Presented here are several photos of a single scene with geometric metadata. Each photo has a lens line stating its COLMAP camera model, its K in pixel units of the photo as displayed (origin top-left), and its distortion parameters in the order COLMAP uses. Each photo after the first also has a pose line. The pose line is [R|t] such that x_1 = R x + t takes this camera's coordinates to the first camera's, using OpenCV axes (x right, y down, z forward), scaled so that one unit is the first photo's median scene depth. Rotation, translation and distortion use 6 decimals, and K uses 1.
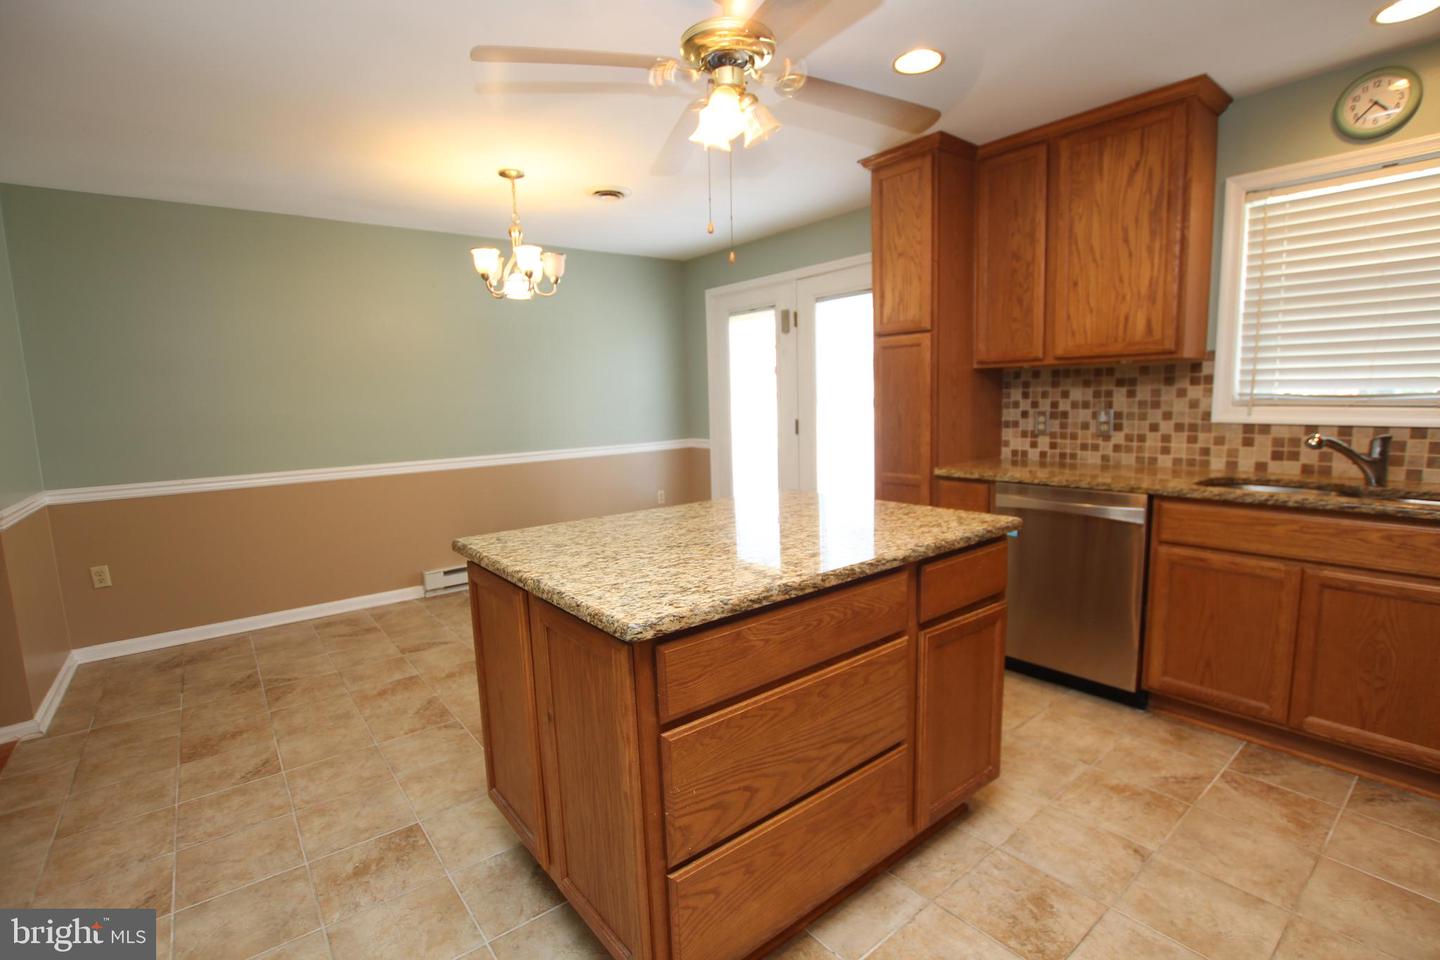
lens RADIAL K [[676.1, 0, 731.7], [0, 676.1, 484.3], [0, 0, 1]] dist [-0.030275, 0.003087]
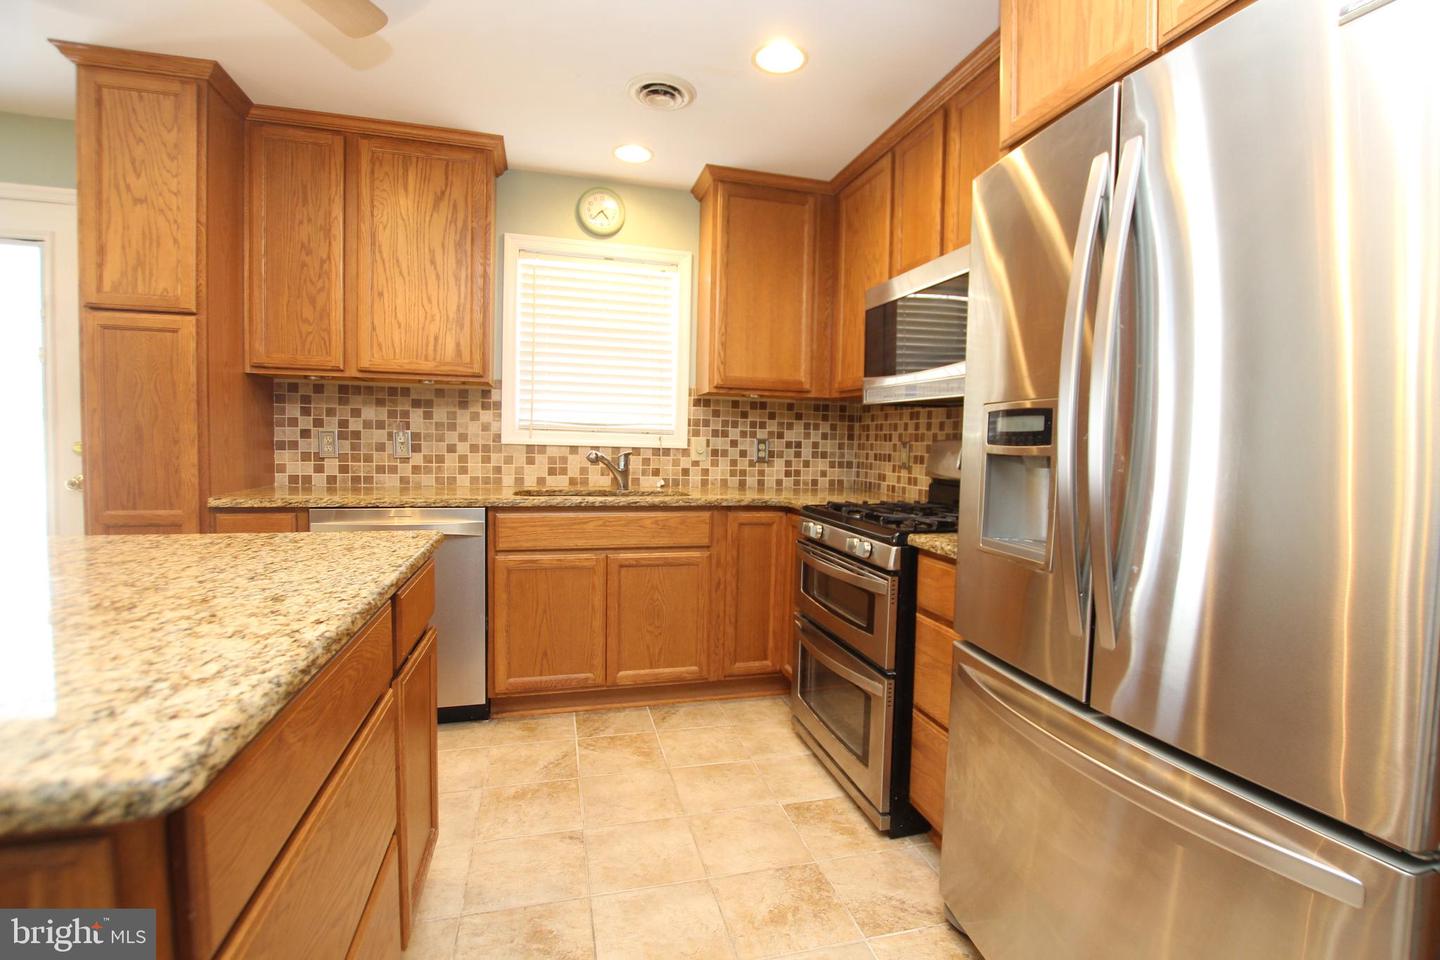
lens RADIAL K [[676.1, 0, 732.4], [0, 676.1, 474.9], [0, 0, 1]] dist [-0.030275, 0.003087]
pose [[0.383030, -0.006441, 0.923714, -0.192143], [0.088721, 0.995609, -0.029847, 0.029772], [-0.919465, 0.093386, 0.381919, 0.232669]]
